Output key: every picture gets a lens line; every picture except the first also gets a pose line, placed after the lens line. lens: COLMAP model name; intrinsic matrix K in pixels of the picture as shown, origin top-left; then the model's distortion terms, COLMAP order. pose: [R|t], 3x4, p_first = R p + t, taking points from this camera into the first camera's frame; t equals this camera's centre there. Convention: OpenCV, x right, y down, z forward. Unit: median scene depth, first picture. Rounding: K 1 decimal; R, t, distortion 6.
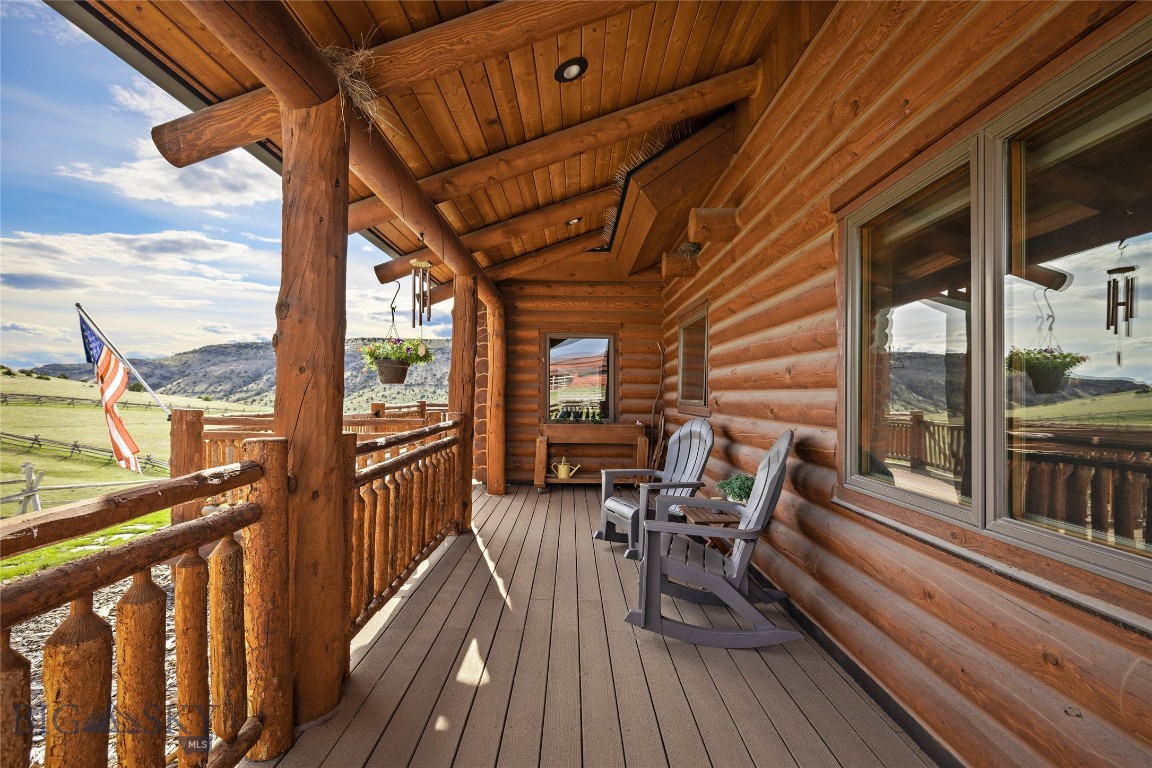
lens RADIAL K [[528.6, 0, 586.4], [0, 528.6, 392.1], [0, 0, 1]] dist [-0.011577, -0.000437]
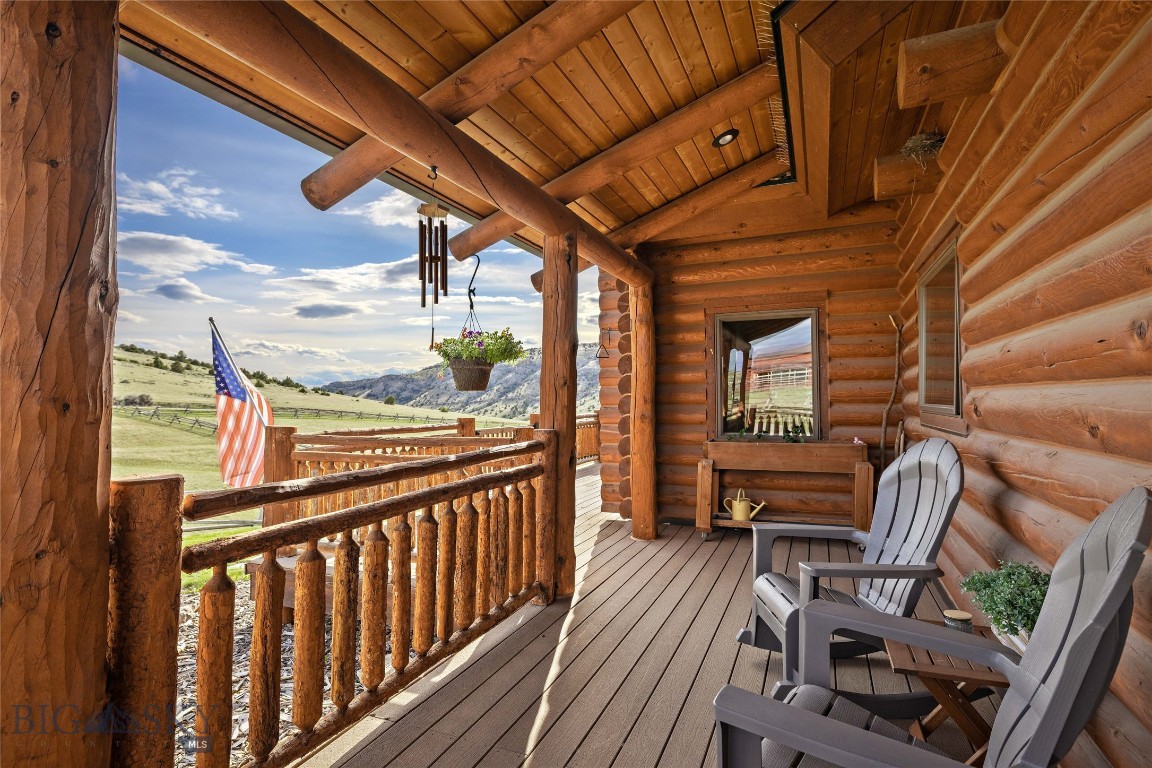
lens RADIAL K [[586.7, 0, 594.3], [0, 586.7, 391.0], [0, 0, 1]] dist [-0.000289, -0.000010]
pose [[0.917595, -0.027619, -0.396557, 0.092806], [0.023391, 0.999606, -0.015494, 0.001005], [0.396828, 0.004942, 0.917880, 0.221385]]
